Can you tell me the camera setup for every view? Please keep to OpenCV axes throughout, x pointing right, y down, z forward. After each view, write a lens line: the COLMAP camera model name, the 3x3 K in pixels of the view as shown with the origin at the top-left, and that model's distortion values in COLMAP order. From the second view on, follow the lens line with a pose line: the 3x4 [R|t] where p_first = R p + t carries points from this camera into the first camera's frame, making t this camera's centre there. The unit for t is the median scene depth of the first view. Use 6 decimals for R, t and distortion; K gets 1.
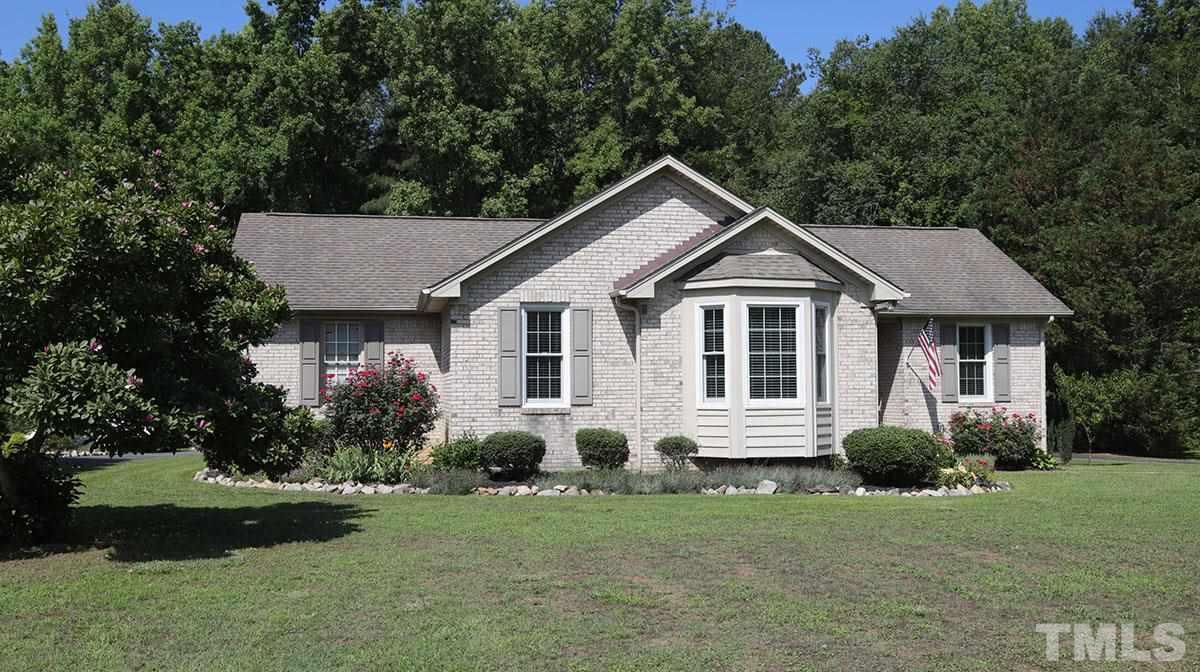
lens RADIAL K [[1223.0, 0, 600.4], [0, 1223.0, 338.0], [0, 0, 1]] dist [-0.011224, 0.000000]
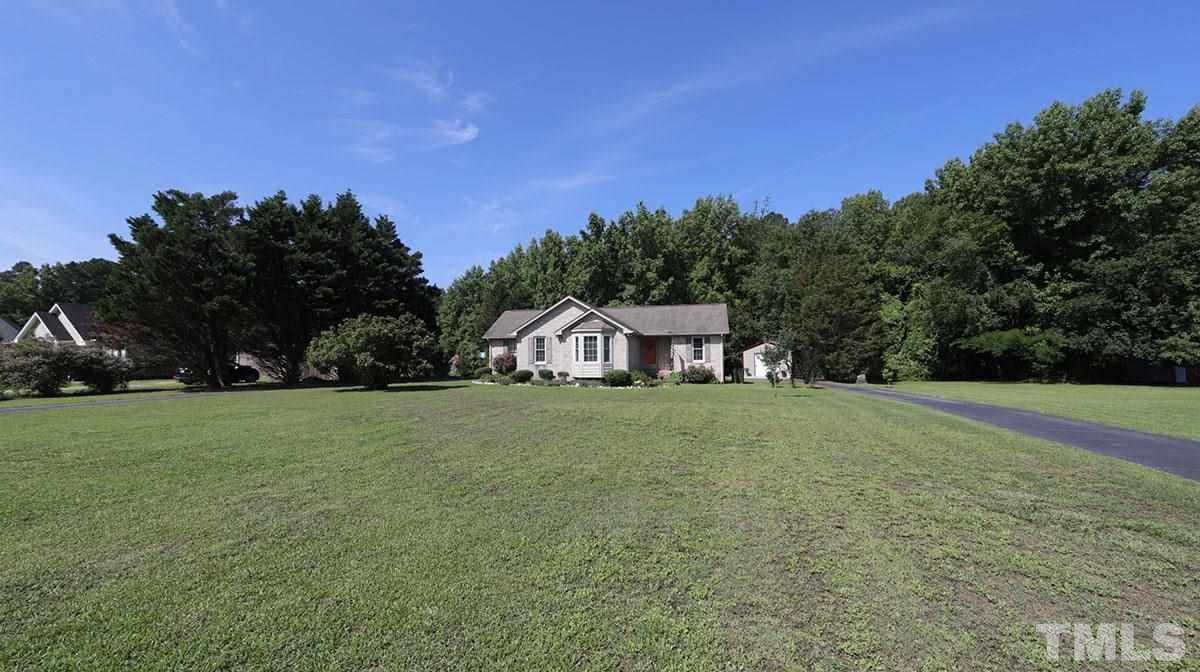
lens RADIAL K [[492.5, 0, 598.7], [0, 492.5, 339.0], [0, 0, 1]] dist [-0.000215, -0.000001]
pose [[0.911831, -0.016877, -0.410219, 0.744016], [0.021369, 0.999751, 0.006367, -0.025776], [0.410009, -0.014571, 0.911965, -0.322808]]
